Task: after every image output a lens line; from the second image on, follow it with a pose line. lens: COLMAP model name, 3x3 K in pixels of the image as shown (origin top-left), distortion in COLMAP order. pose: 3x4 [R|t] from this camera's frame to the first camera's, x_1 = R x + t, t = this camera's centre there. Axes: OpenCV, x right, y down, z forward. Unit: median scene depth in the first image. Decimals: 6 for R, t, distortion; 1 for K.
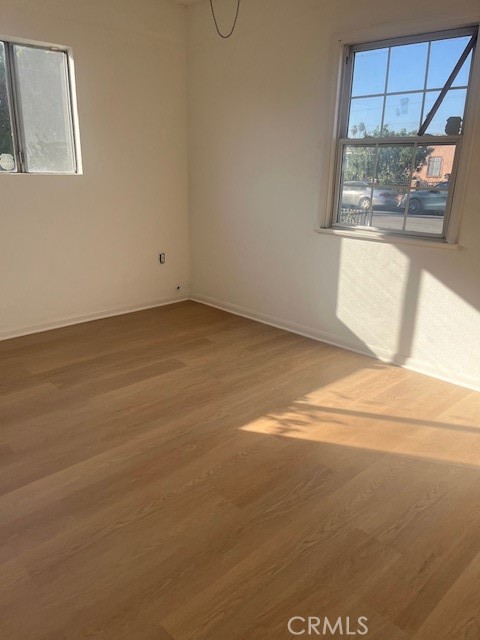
lens RADIAL K [[479.0, 0, 241.3], [0, 479.0, 317.2], [0, 0, 1]] dist [0.045915, -0.070882]
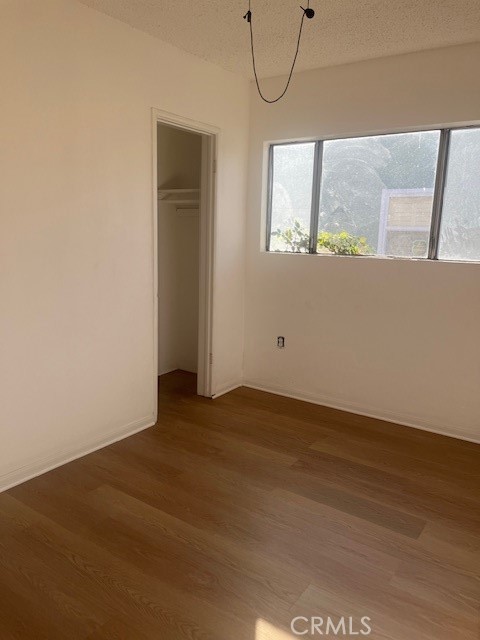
lens RADIAL K [[479.0, 0, 241.3], [0, 479.0, 317.2], [0, 0, 1]] dist [0.045915, -0.070882]
pose [[0.198438, 0.174956, -0.964372, 0.461941], [-0.312364, 0.943920, 0.106971, -0.199677], [0.929005, 0.280008, 0.241960, 0.514899]]
